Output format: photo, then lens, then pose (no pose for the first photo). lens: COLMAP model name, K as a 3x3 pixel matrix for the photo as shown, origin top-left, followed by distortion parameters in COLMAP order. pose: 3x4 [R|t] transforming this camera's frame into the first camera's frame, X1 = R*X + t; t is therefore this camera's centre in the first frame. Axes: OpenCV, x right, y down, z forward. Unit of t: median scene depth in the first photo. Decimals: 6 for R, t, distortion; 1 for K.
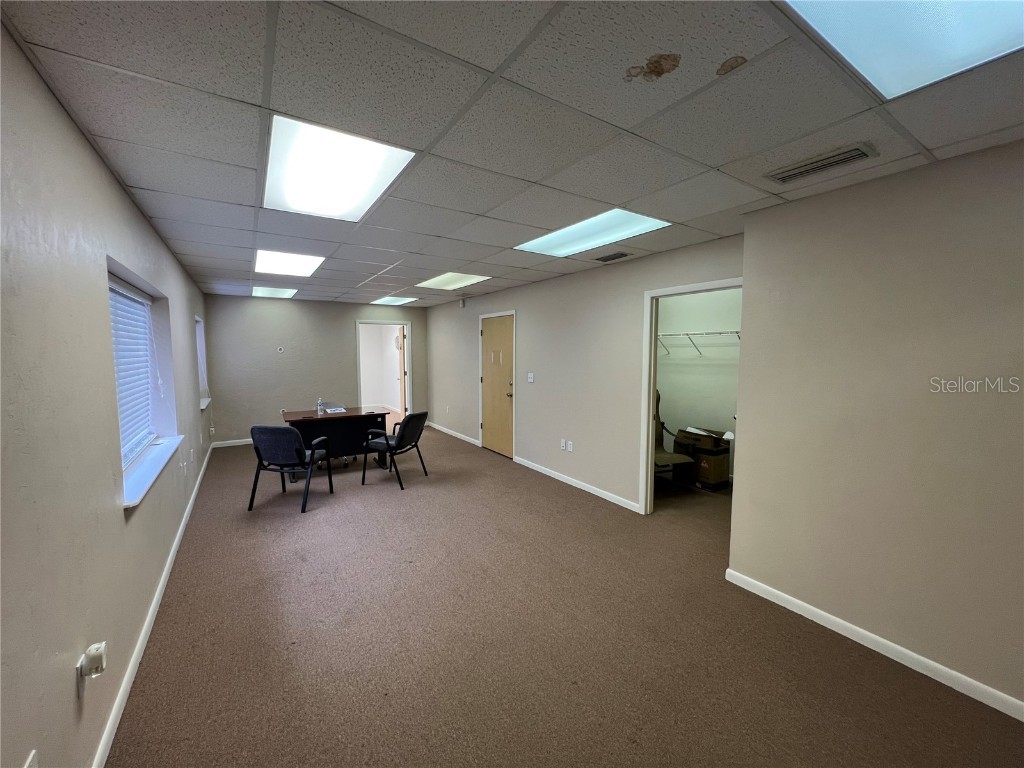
lens RADIAL K [[408.4, 0, 514.0], [0, 408.4, 382.2], [0, 0, 1]] dist [0.001119, -0.000867]
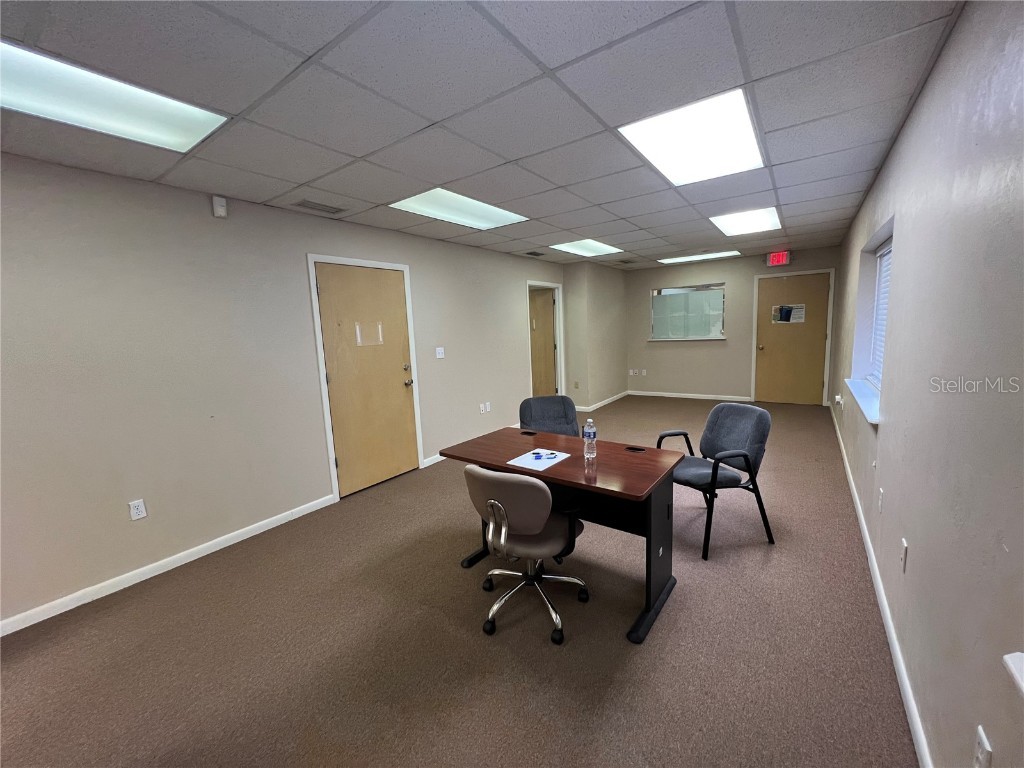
lens RADIAL K [[408.4, 0, 514.7], [0, 408.4, 387.2], [0, 0, 1]] dist [0.001119, -0.000867]
pose [[-0.375226, -0.117300, 0.919481, -0.768396], [0.119863, 0.977492, 0.173614, -0.067095], [-0.919151, 0.175357, -0.352721, 1.117723]]
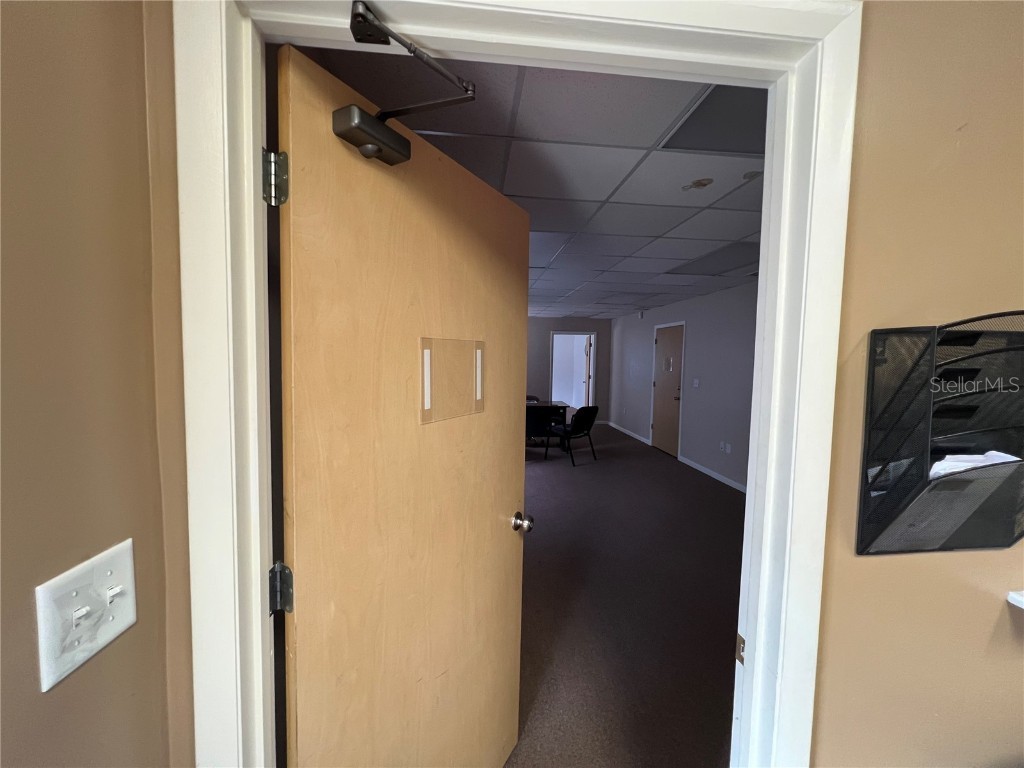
lens RADIAL K [[409.4, 0, 511.6], [0, 409.4, 379.4], [0, 0, 1]] dist [-0.003993, -0.000073]
pose [[0.886993, 0.042034, -0.459866, 0.100114], [-0.054724, 0.998399, -0.014295, 0.020112], [0.458529, 0.037845, 0.887873, -0.172977]]
